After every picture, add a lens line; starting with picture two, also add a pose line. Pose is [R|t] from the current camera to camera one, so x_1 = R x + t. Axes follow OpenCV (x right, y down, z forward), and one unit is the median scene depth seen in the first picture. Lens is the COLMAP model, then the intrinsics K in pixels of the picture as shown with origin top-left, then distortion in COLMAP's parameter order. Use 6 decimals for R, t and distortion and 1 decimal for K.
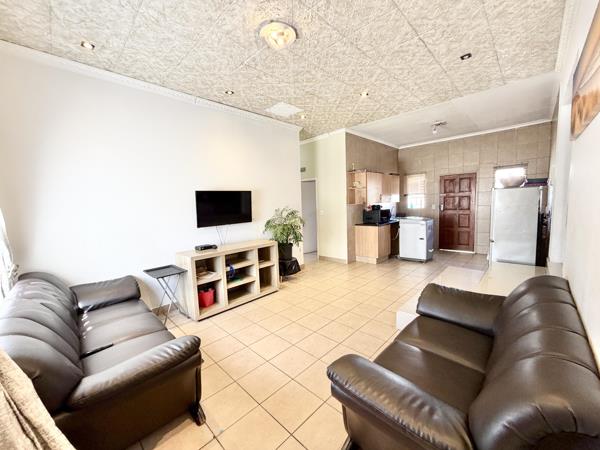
lens RADIAL K [[239.7, 0, 298.3], [0, 239.7, 224.5], [0, 0, 1]] dist [0.001153, 0.000102]
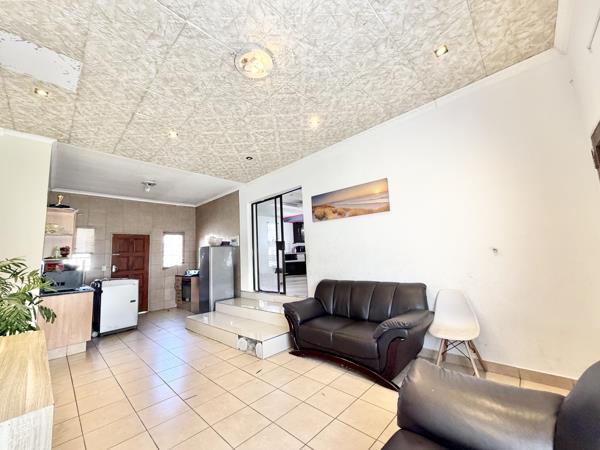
lens RADIAL K [[239.7, 0, 298.4], [0, 239.7, 226.3], [0, 0, 1]] dist [0.001153, 0.000102]
pose [[-0.007108, 0.159039, 0.987247, -0.406549], [0.141075, 0.977557, -0.156462, 0.015567], [-0.989973, 0.138164, -0.029385, 0.405755]]
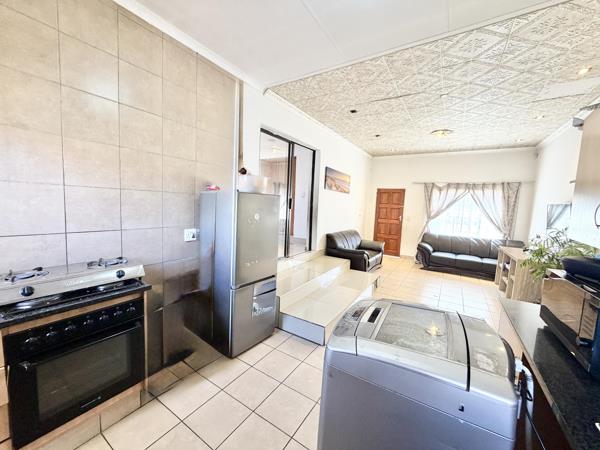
lens RADIAL K [[239.7, 0, 299.6], [0, 239.7, 226.1], [0, 0, 1]] dist [0.001153, 0.000102]
pose [[-0.977269, 0.012237, -0.211651, 0.716341], [-0.029053, 0.981184, 0.190876, -0.153813], [0.210004, 0.192687, -0.958525, 1.284219]]
